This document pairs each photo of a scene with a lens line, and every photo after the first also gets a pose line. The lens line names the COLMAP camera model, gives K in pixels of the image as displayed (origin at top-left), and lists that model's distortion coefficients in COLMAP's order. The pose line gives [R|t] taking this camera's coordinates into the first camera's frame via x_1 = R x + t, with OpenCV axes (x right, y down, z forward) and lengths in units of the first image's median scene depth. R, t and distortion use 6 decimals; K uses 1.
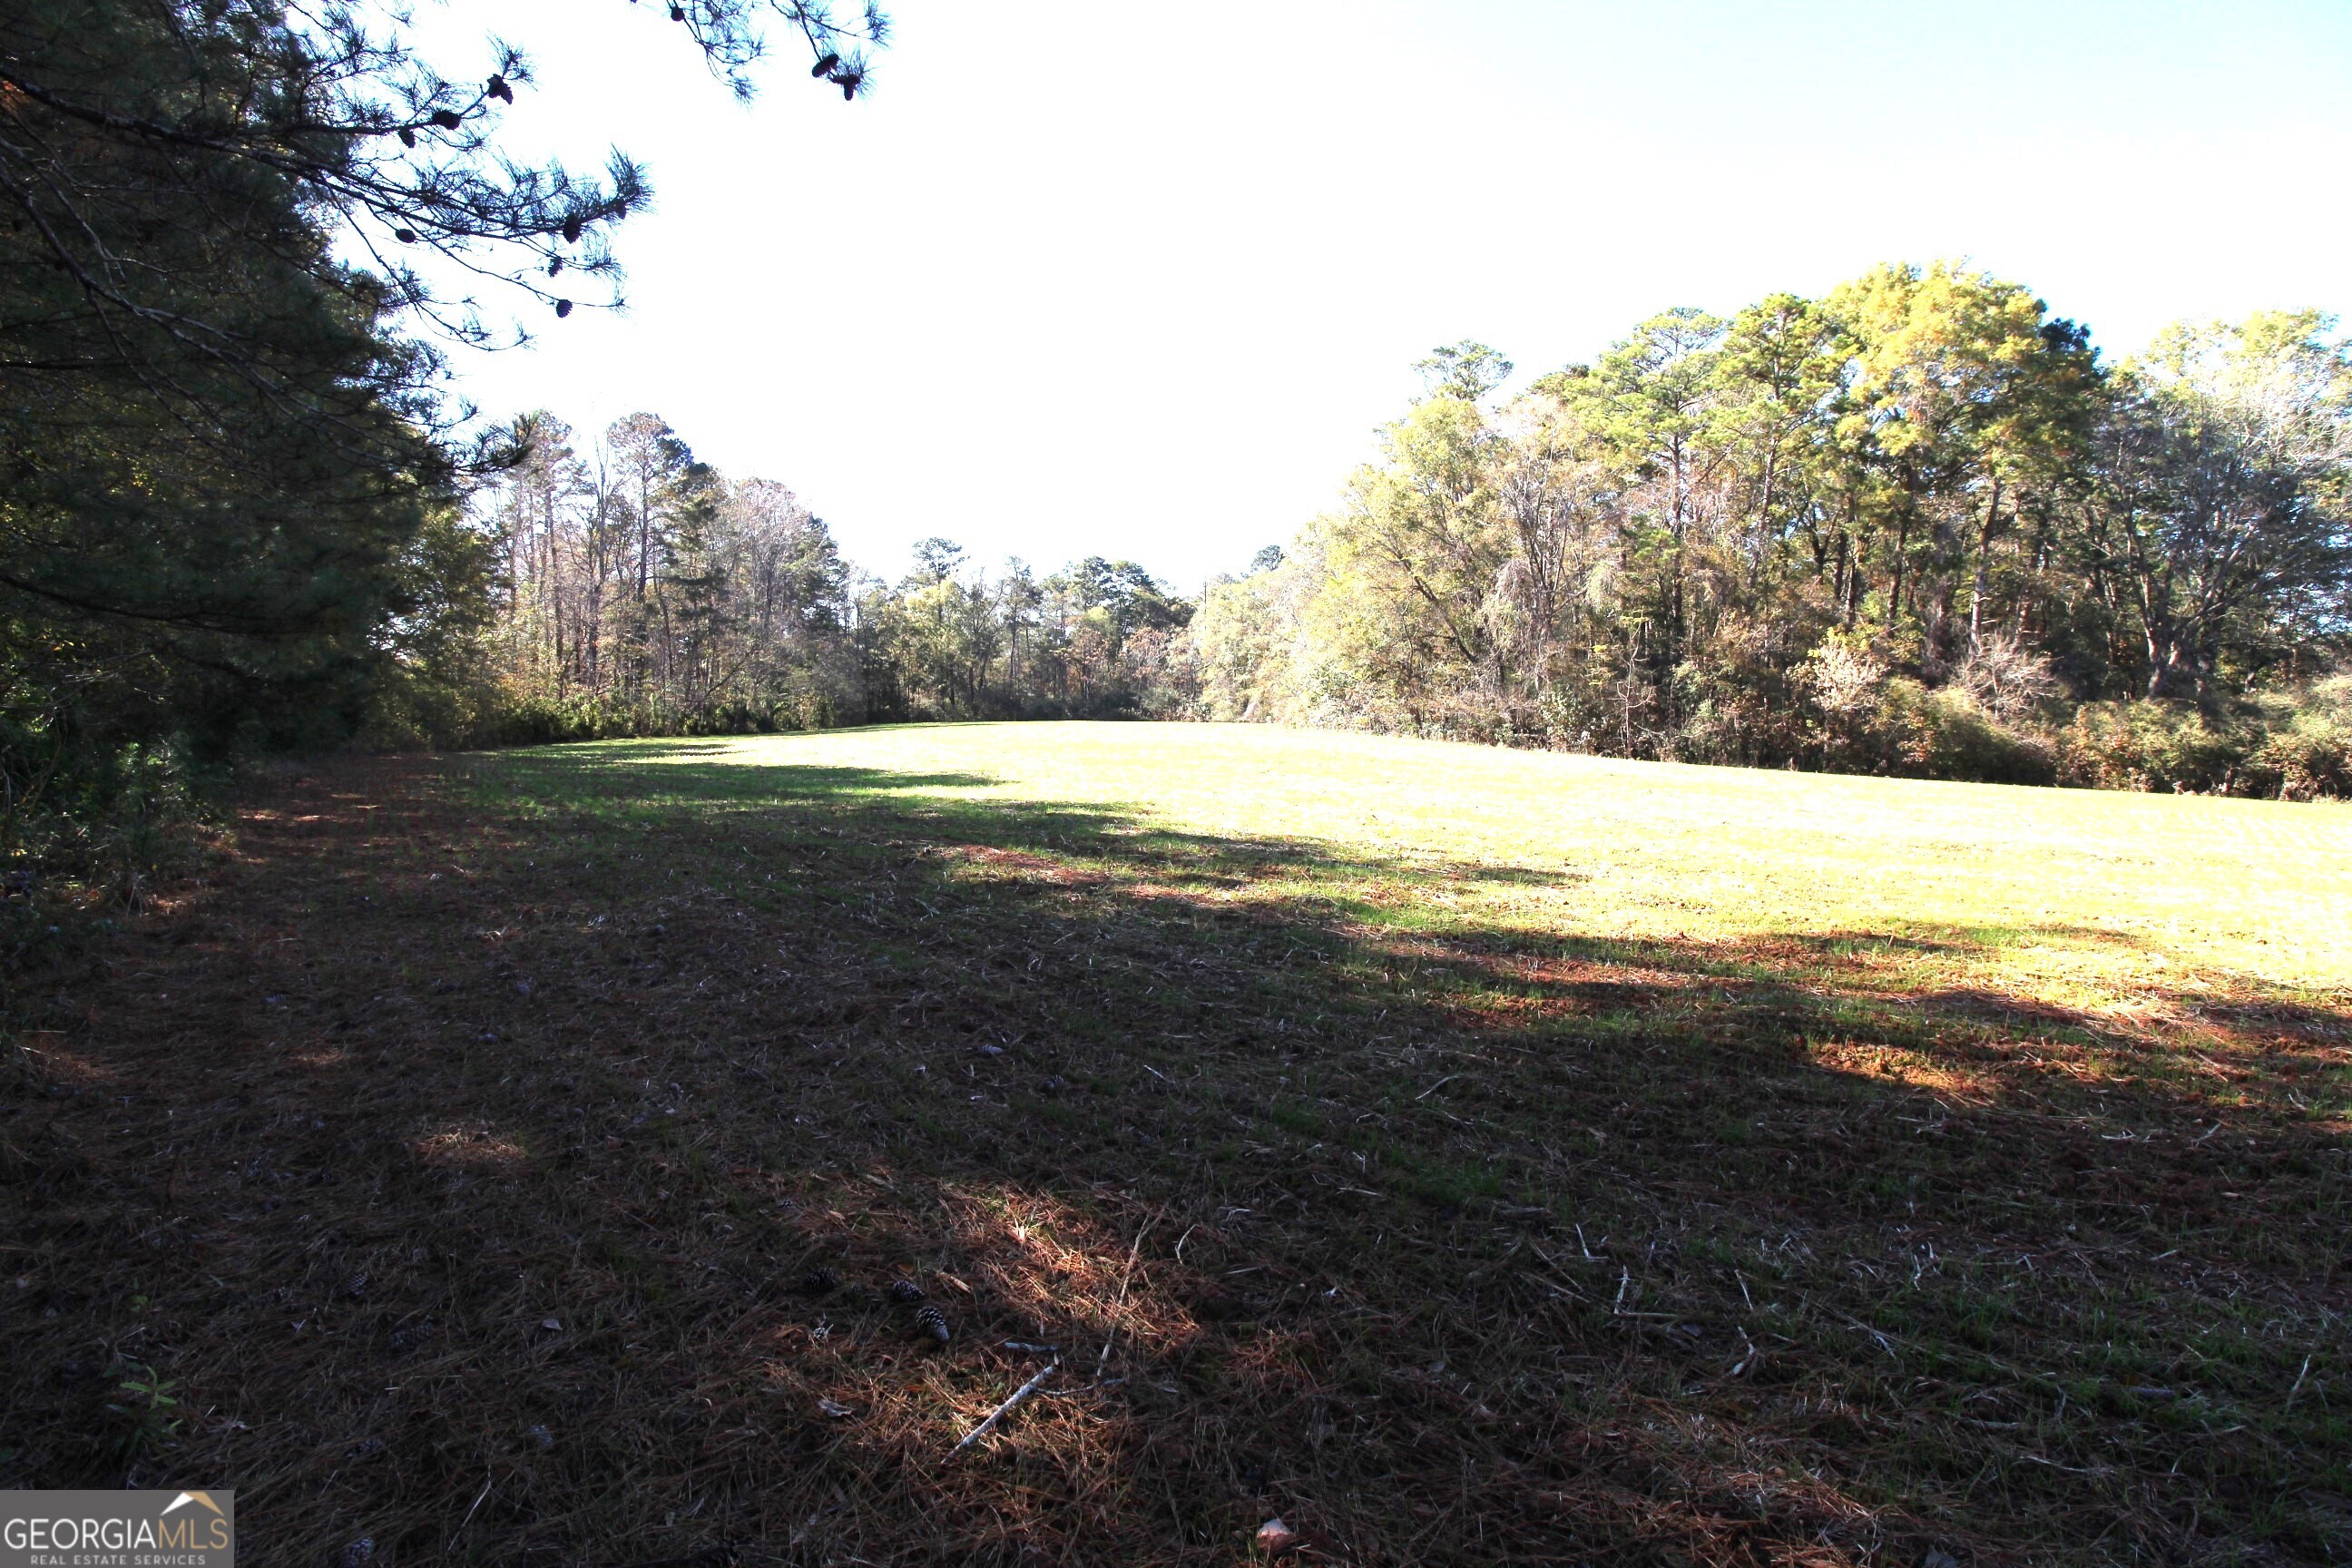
lens RADIAL K [[1080.9, 0, 1188.8], [0, 1080.9, 726.0], [0, 0, 1]] dist [0.001362, -0.013422]
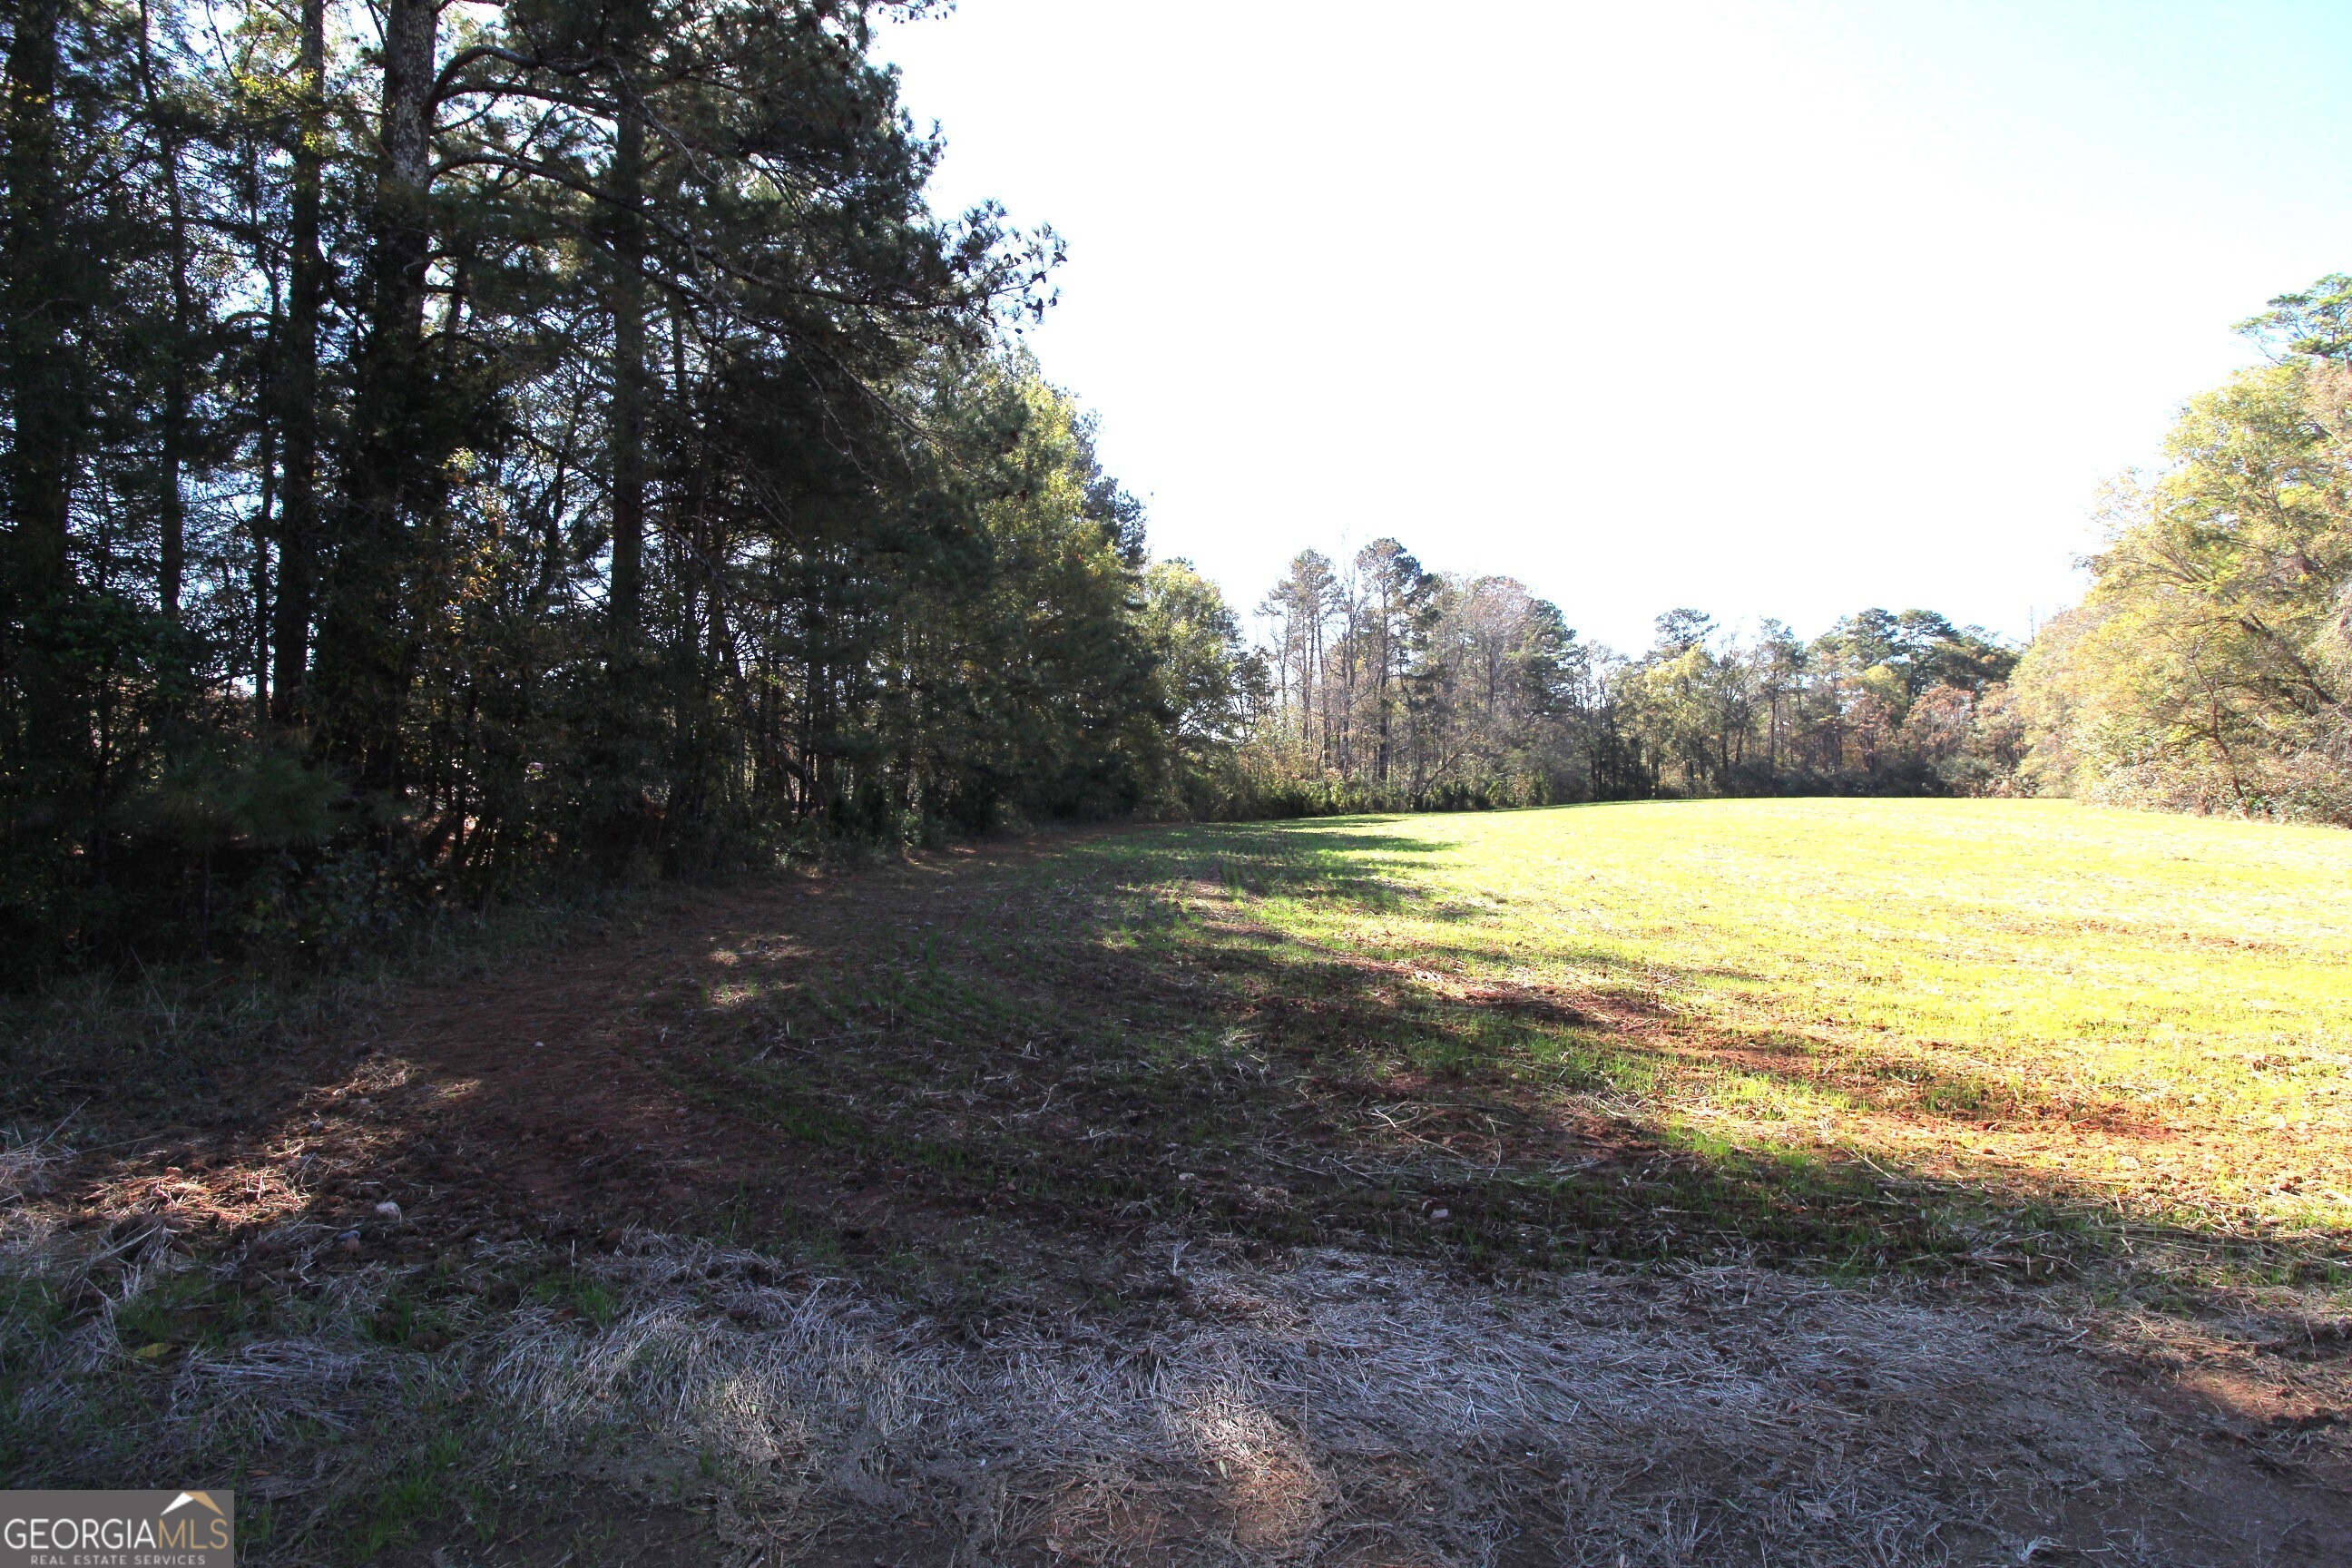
lens RADIAL K [[1080.9, 0, 1188.8], [0, 1080.9, 726.0], [0, 0, 1]] dist [0.001362, -0.013422]
pose [[0.766527, -0.048994, -0.640341, 0.055936], [0.002097, 0.997271, -0.073792, 0.001043], [0.642209, 0.055221, 0.764538, -0.020637]]
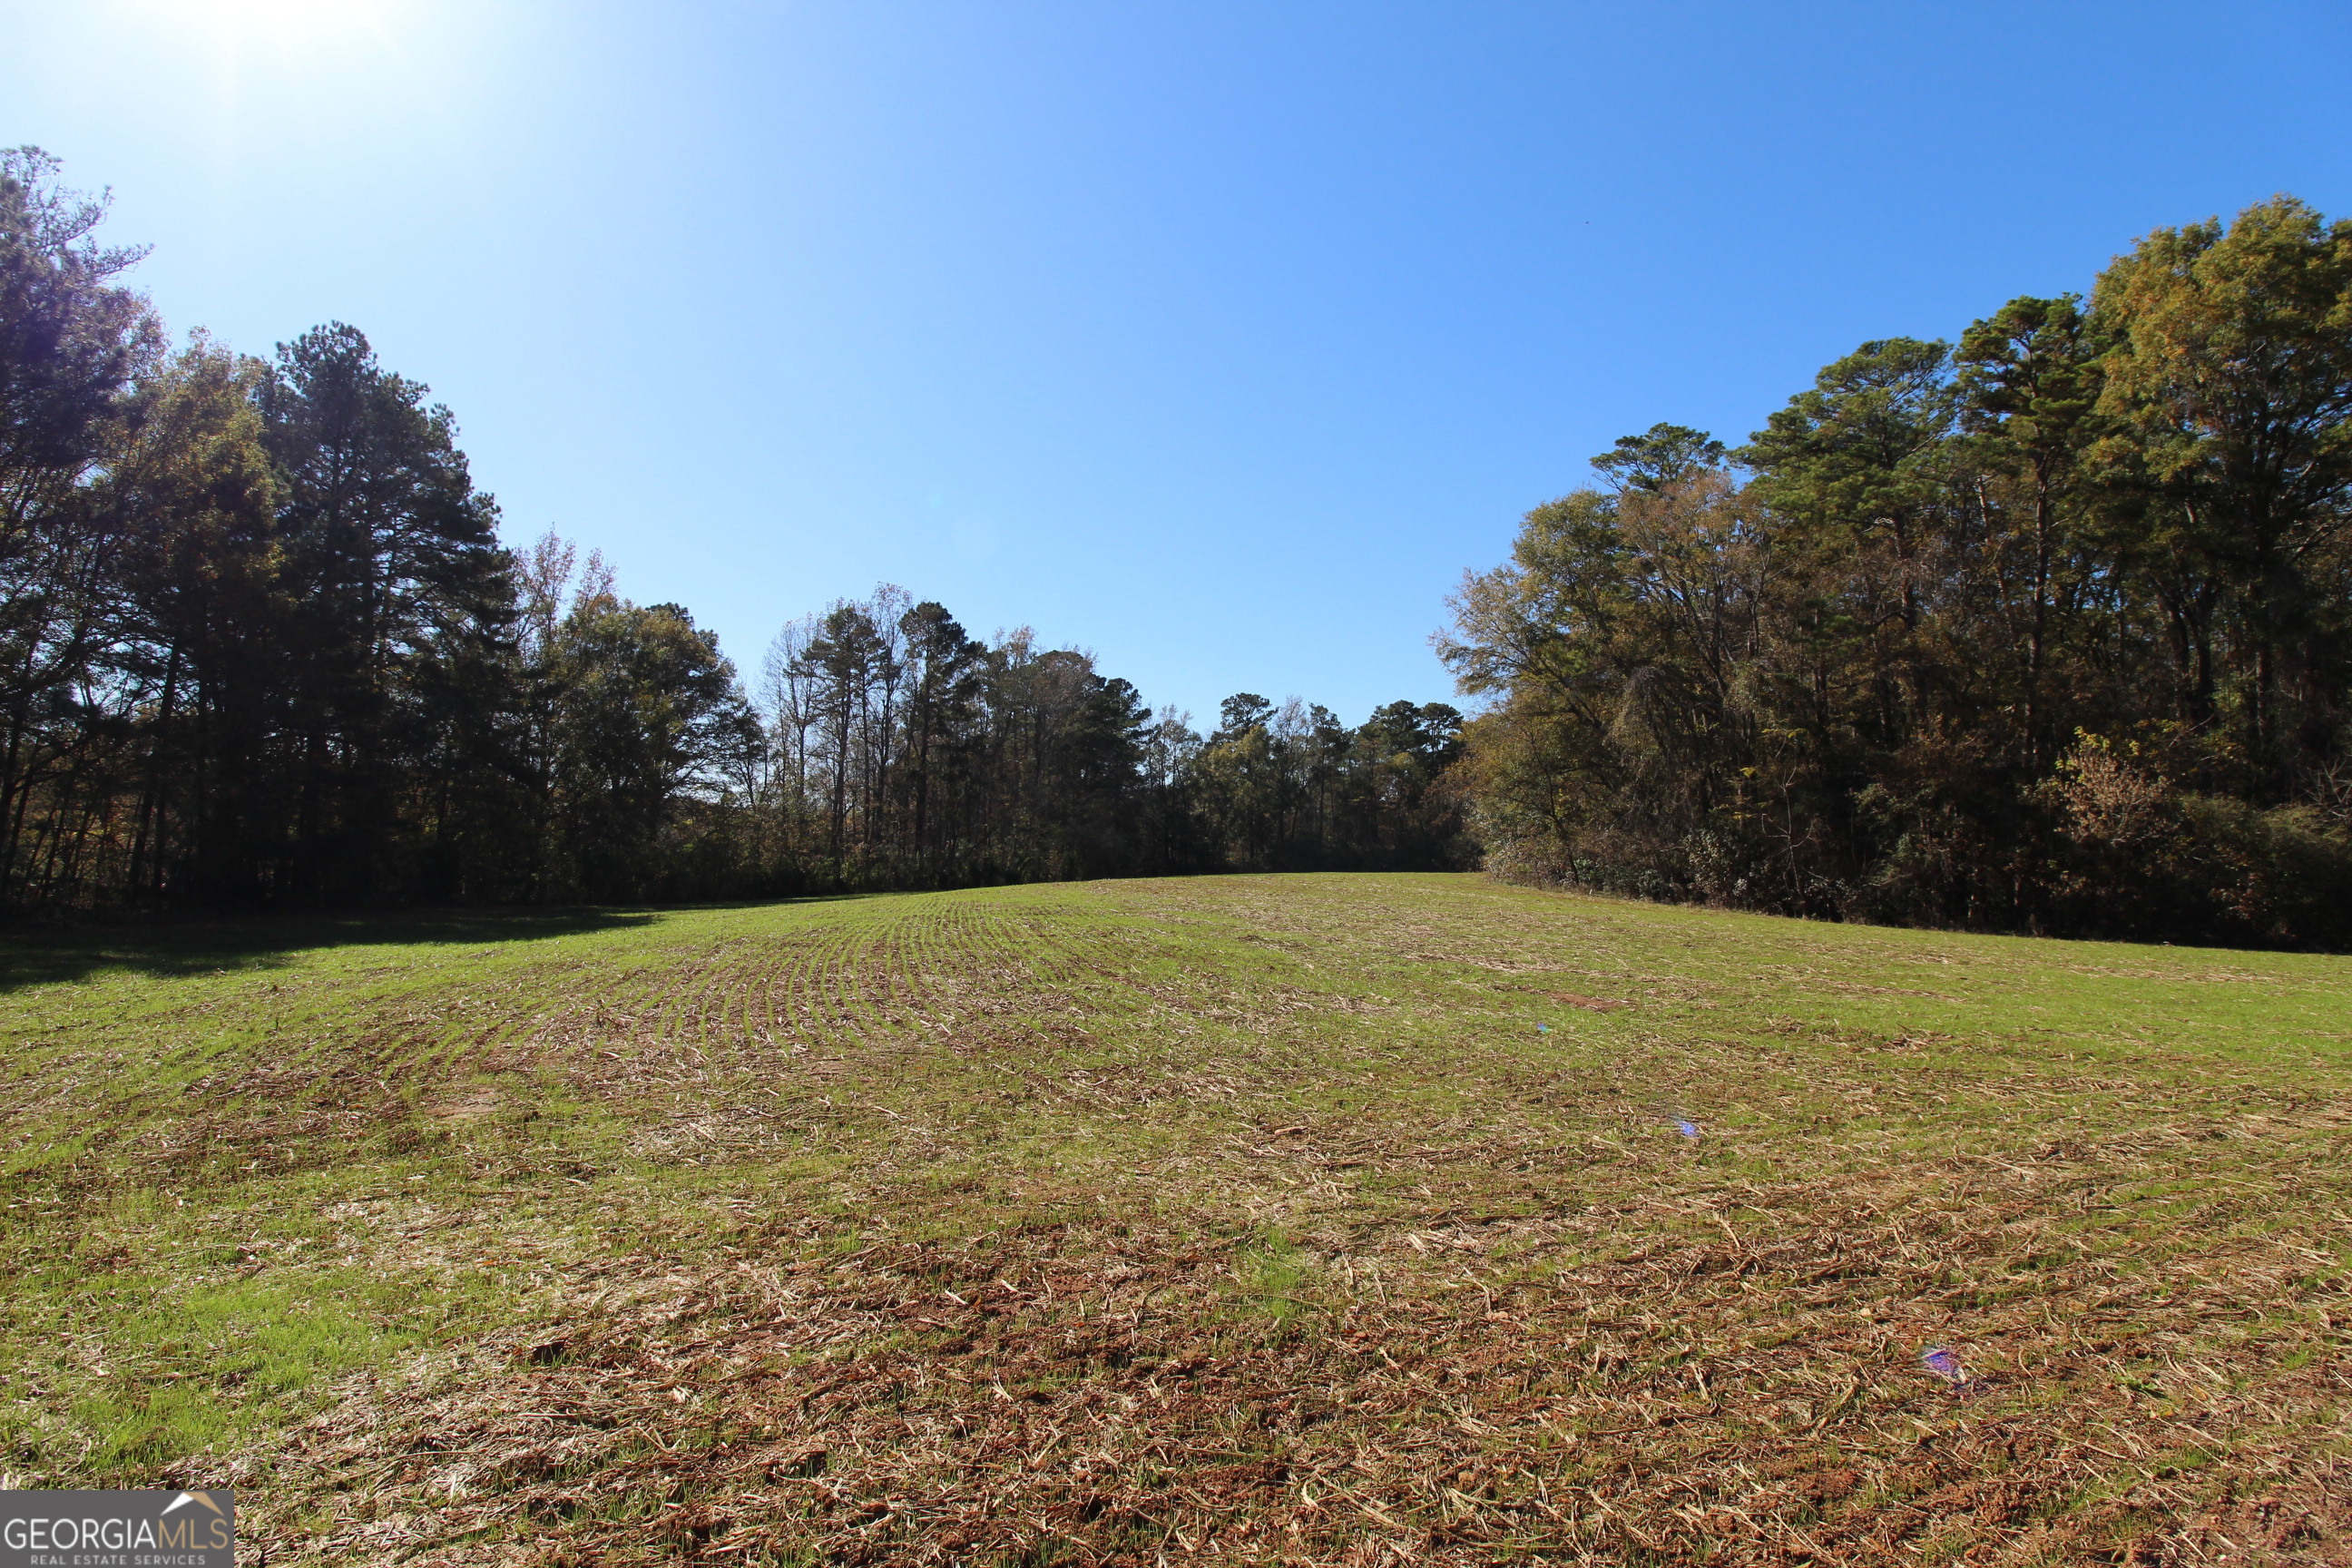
lens RADIAL K [[1080.9, 0, 1188.8], [0, 1080.9, 726.0], [0, 0, 1]] dist [0.001362, -0.013422]
pose [[0.932221, -0.059802, -0.356913, 0.104643], [0.009167, 0.989837, -0.141907, 0.000987], [0.361772, 0.129017, 0.923296, 0.048454]]
